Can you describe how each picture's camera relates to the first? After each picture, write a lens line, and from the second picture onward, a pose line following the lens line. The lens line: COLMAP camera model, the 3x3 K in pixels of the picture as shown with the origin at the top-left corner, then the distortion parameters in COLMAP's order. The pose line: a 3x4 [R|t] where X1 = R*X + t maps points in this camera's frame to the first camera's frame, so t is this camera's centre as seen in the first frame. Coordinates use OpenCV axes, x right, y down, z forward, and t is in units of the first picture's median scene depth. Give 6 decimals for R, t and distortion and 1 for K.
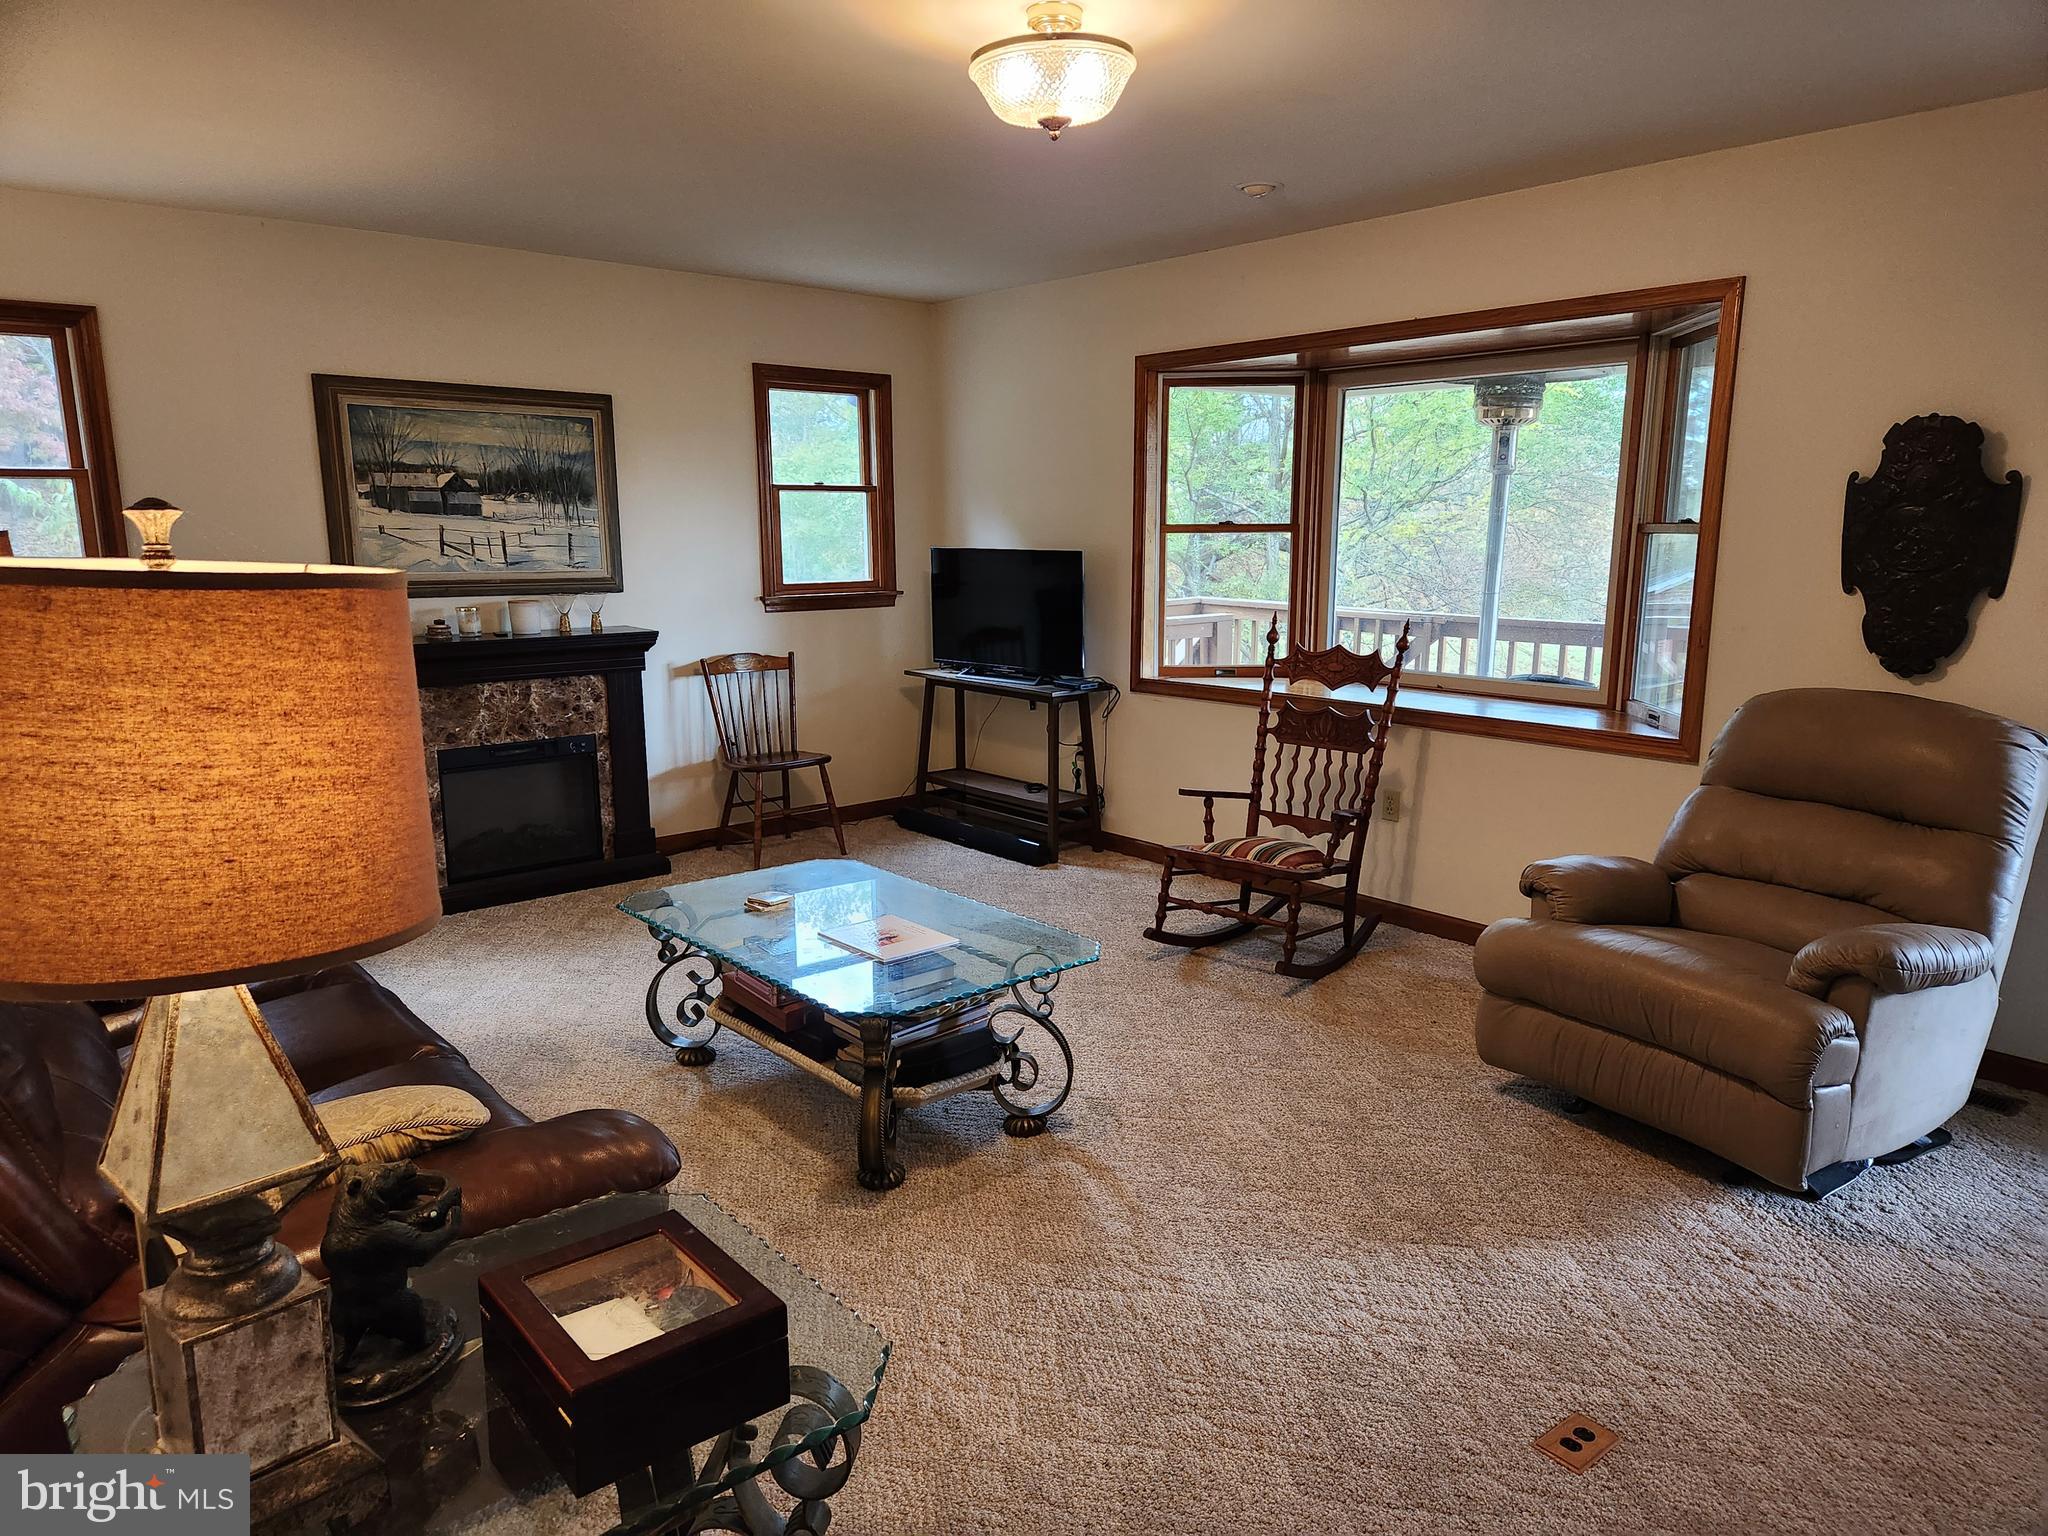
lens RADIAL K [[1370.4, 0, 1055.4], [0, 1370.4, 784.3], [0, 0, 1]] dist [0.077545, -0.075444]
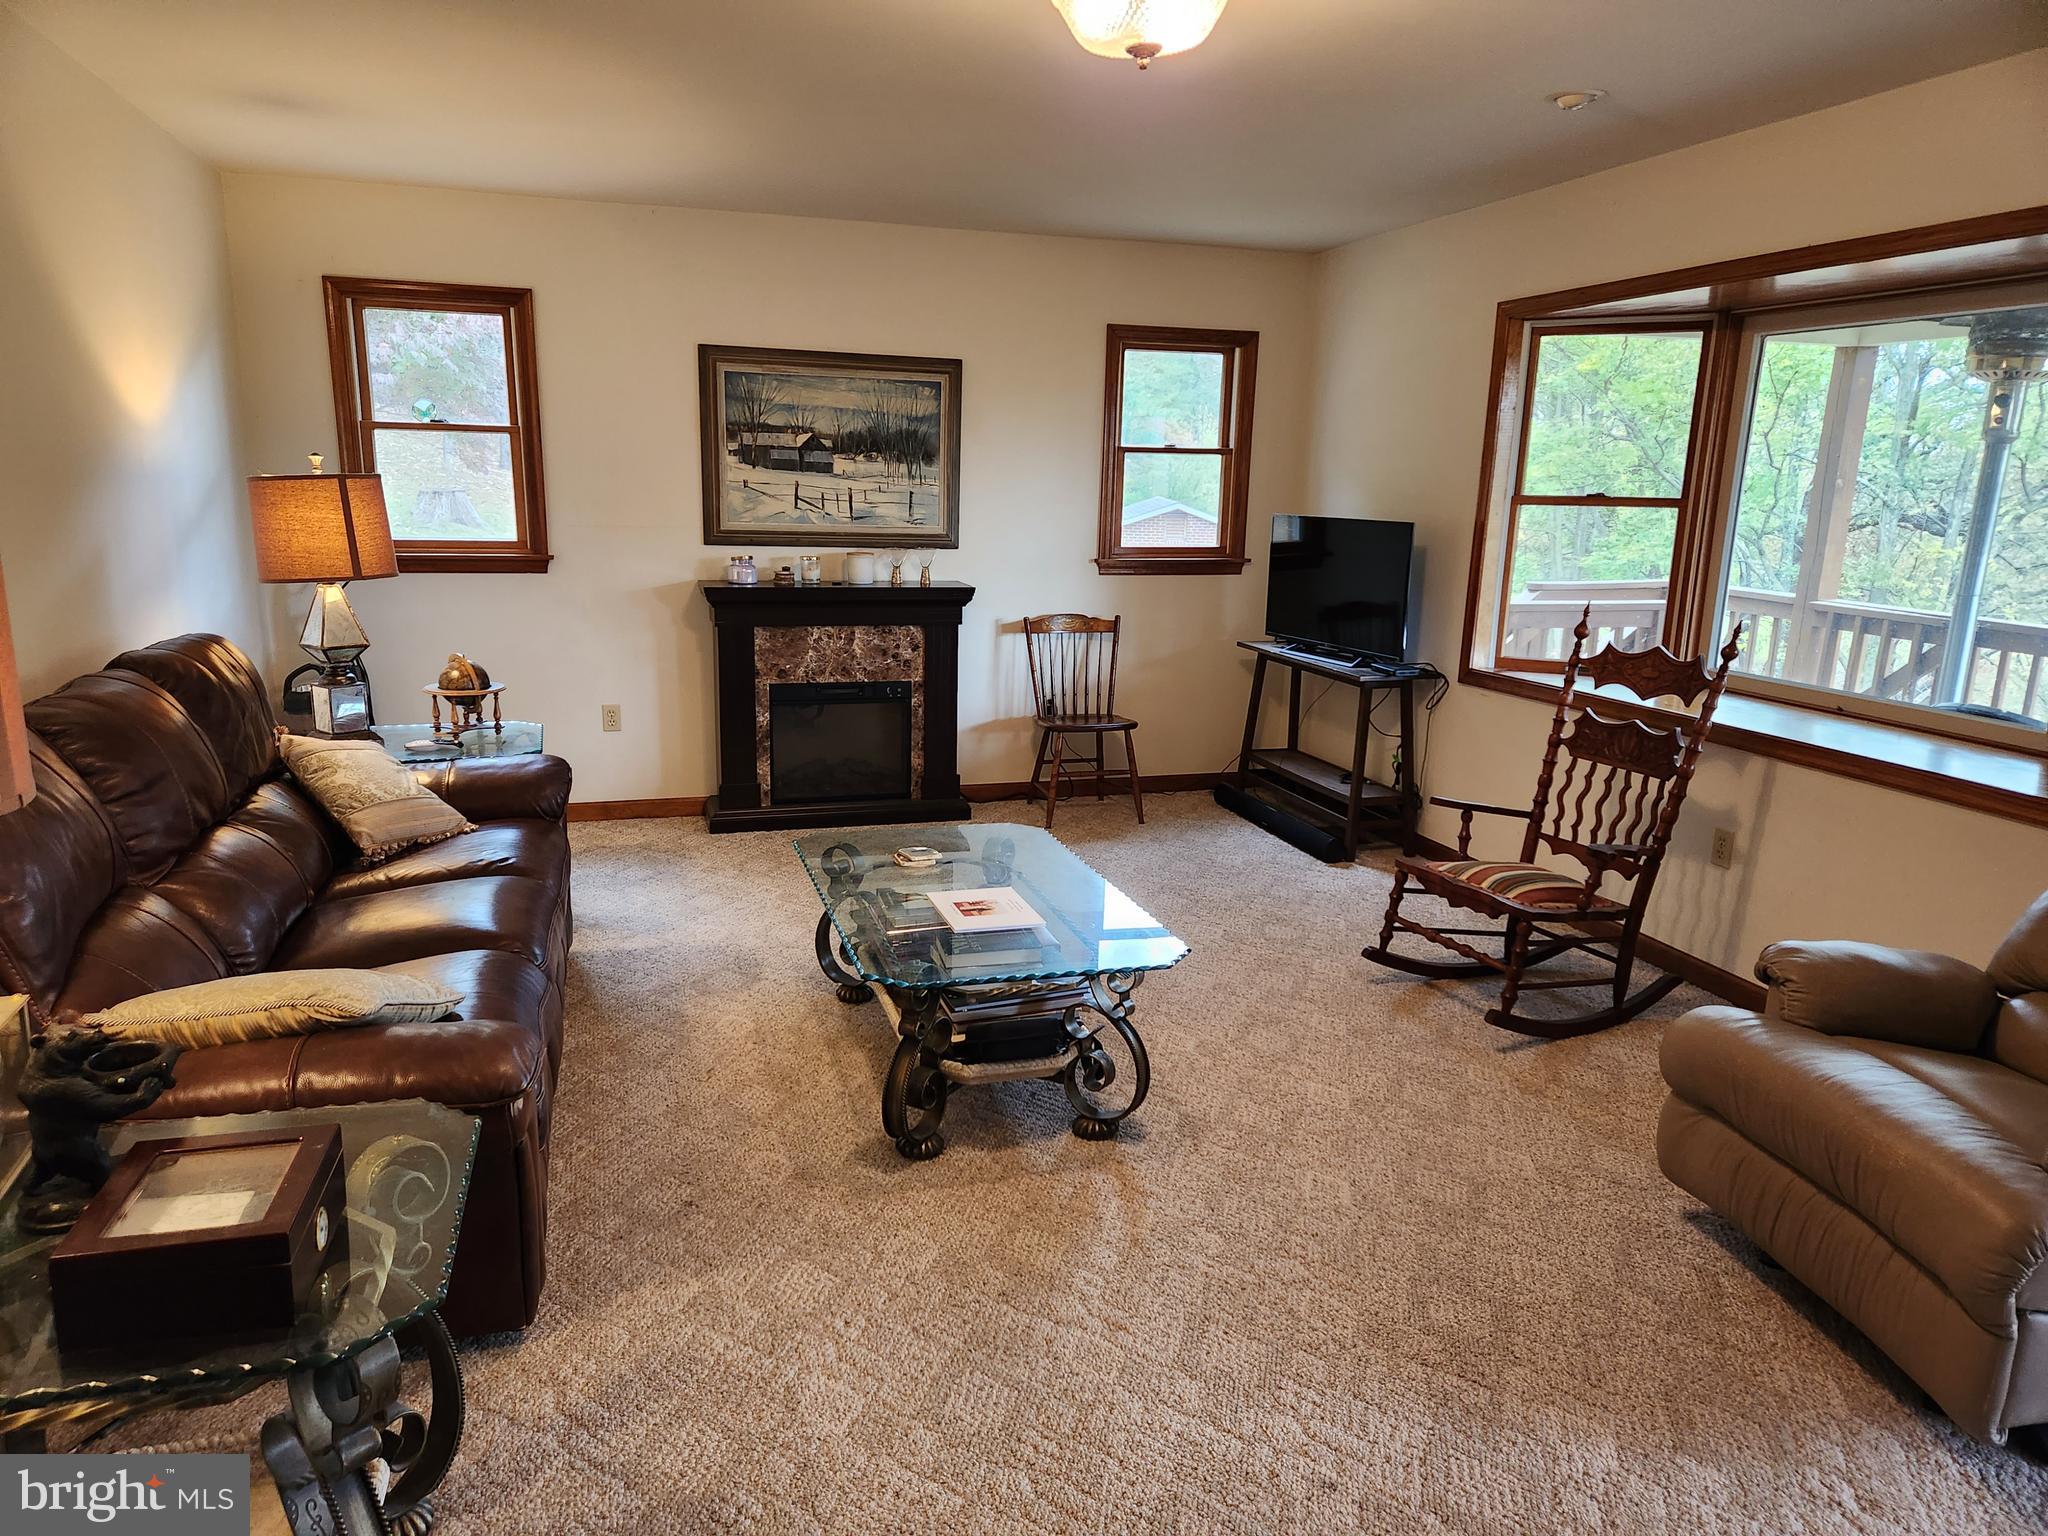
lens RADIAL K [[1370.4, 0, 1019.1], [0, 1370.4, 775.3], [0, 0, 1]] dist [0.077545, -0.075444]
pose [[0.905487, 0.111649, -0.409424, 0.202663], [-0.103329, 0.993740, 0.042468, -0.019648], [0.411603, 0.003851, 0.911355, 0.079135]]
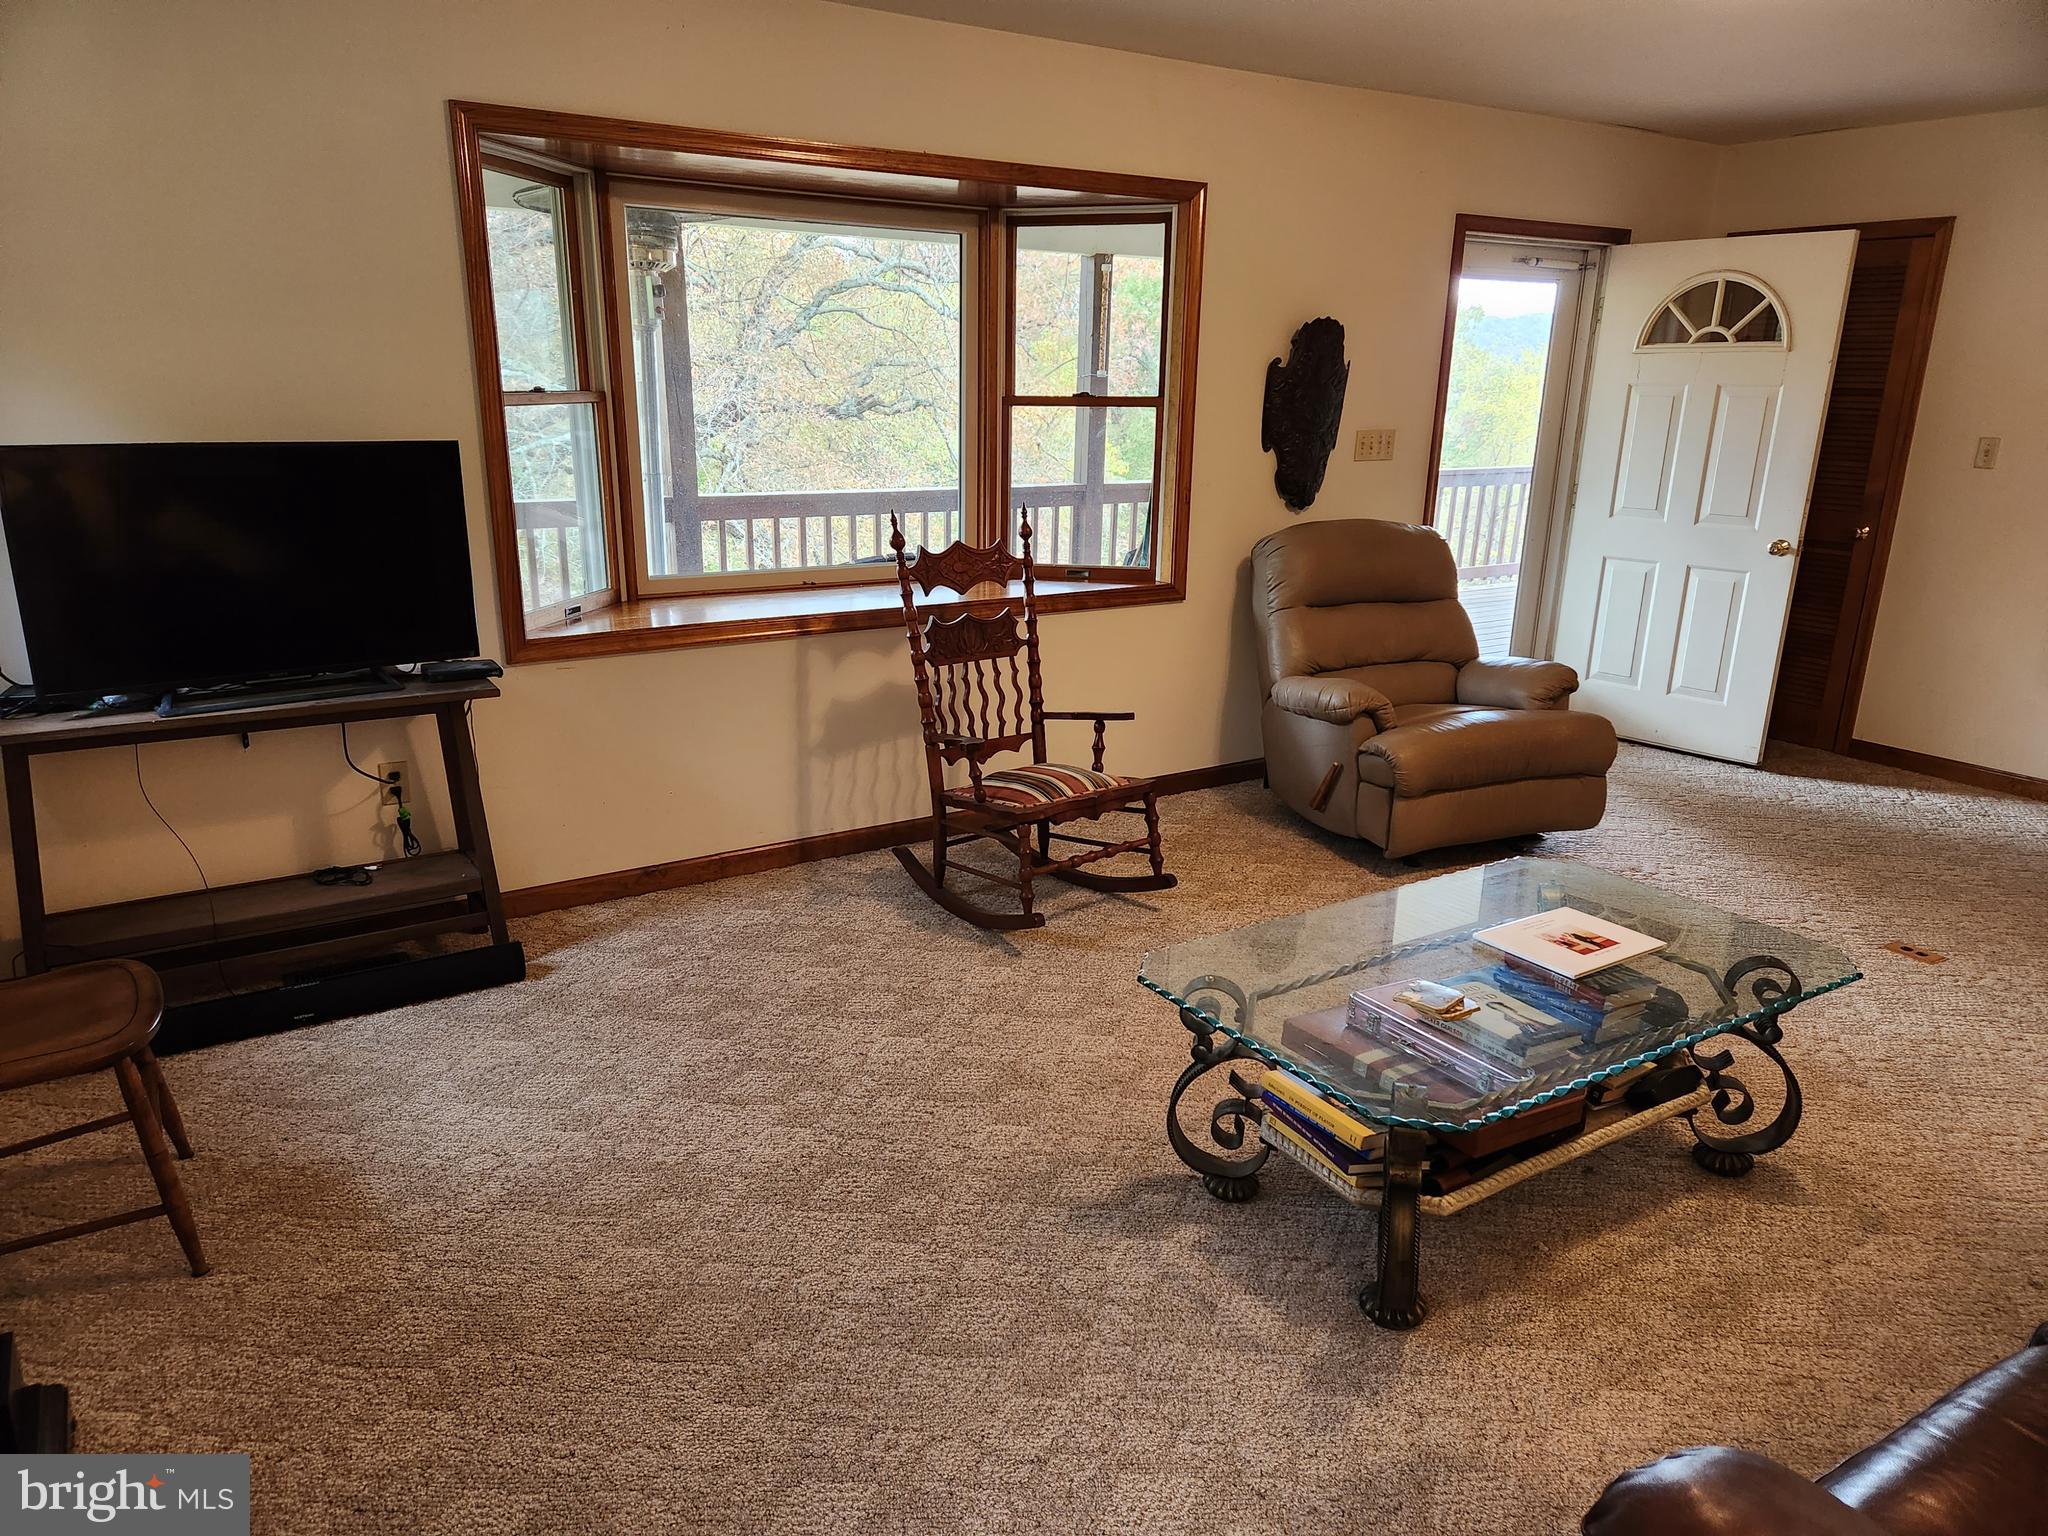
lens RADIAL K [[1370.4, 0, 1006.3], [0, 1370.4, 786.0], [0, 0, 1]] dist [0.077545, -0.075444]
pose [[0.145884, -0.271171, 0.951412, -0.627538], [0.173738, 0.953776, 0.245205, -0.154922], [-0.973927, 0.129525, 0.186254, 0.806298]]
